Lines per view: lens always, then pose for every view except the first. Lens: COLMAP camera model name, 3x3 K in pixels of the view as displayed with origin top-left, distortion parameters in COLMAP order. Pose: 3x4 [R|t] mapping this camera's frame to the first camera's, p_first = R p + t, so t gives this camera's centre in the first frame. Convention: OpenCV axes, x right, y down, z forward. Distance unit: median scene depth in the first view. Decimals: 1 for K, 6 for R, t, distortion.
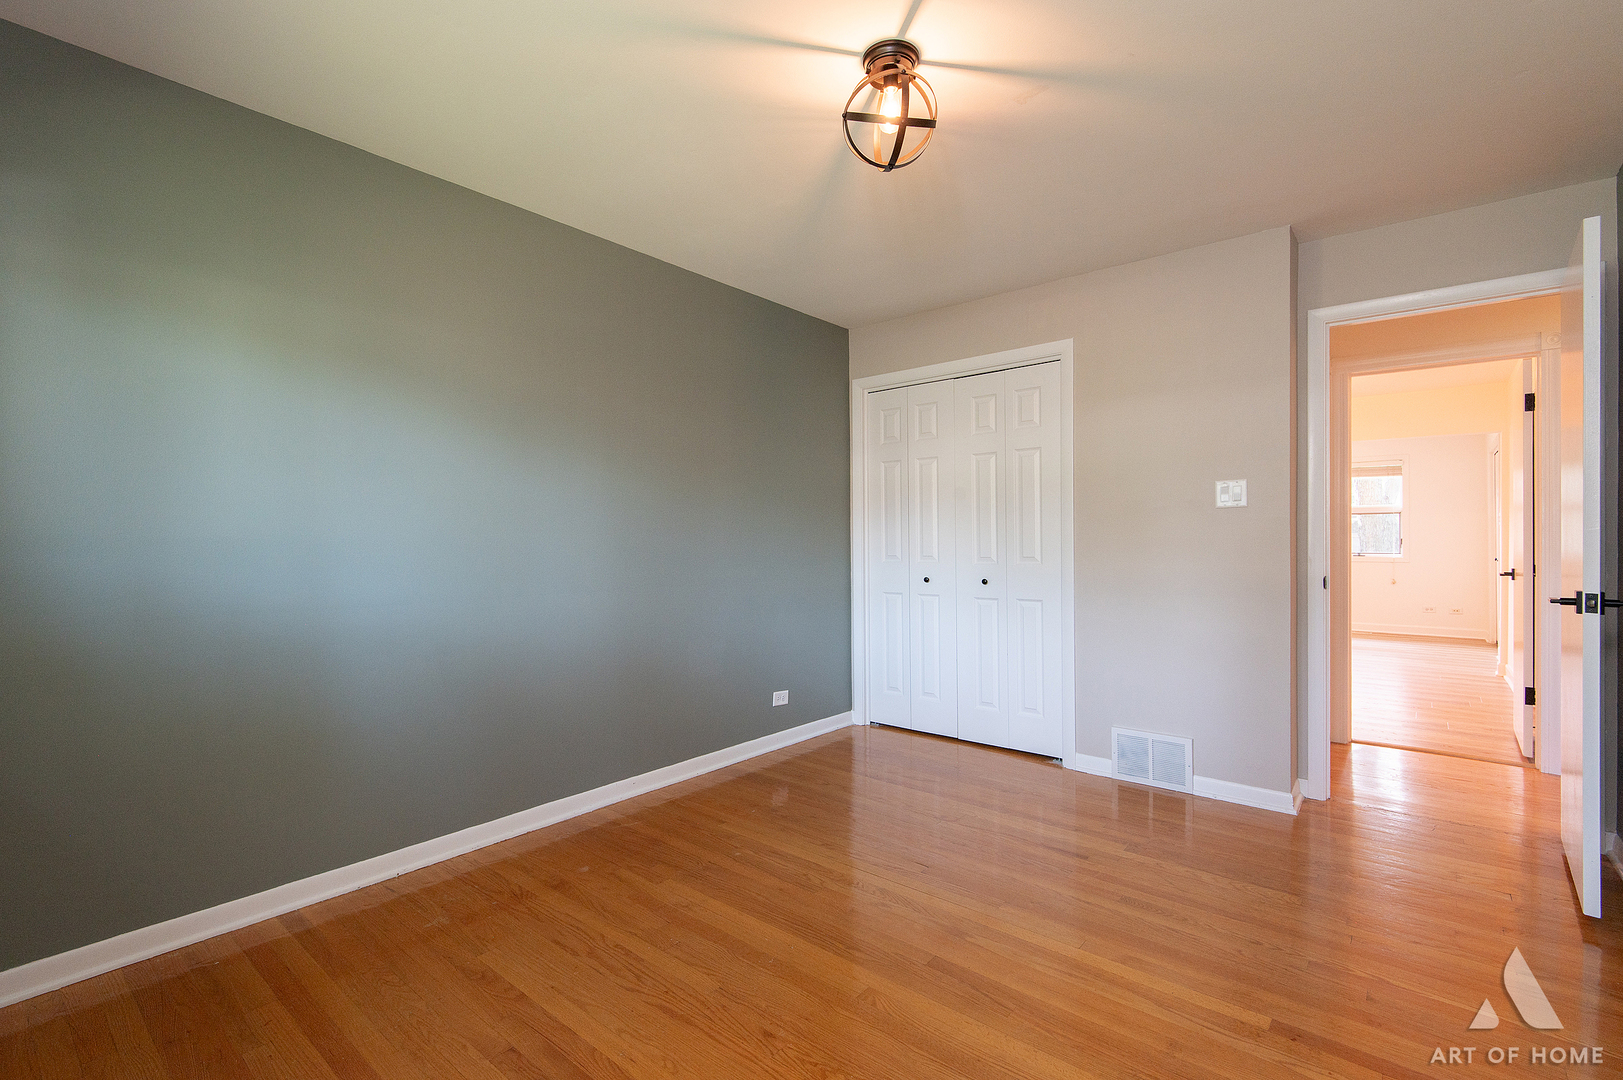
lens RADIAL K [[730.0, 0, 806.4], [0, 730.0, 544.5], [0, 0, 1]] dist [0.042601, -0.015428]
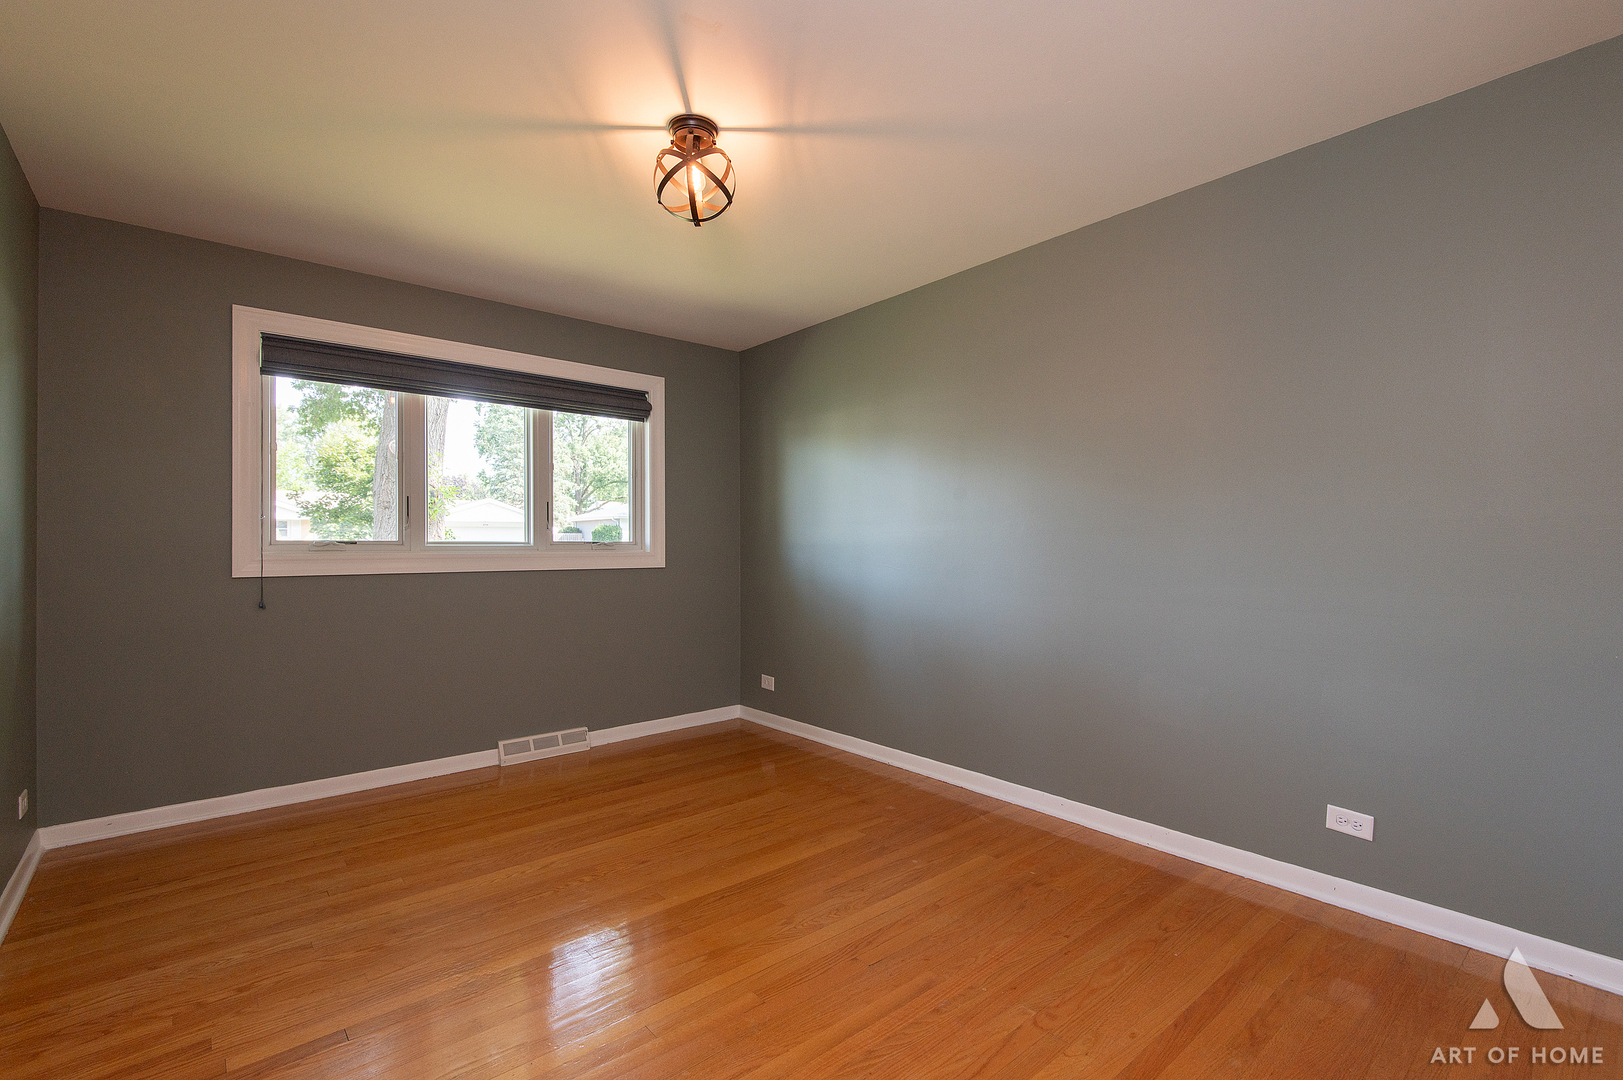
lens RADIAL K [[730.0, 0, 806.4], [0, 730.0, 544.5], [0, 0, 1]] dist [0.042601, -0.015428]
pose [[-0.161460, 0.005056, -0.986866, 0.952124], [-0.002311, 0.999982, 0.005501, -0.016015], [0.986877, 0.003168, -0.161445, 1.055372]]
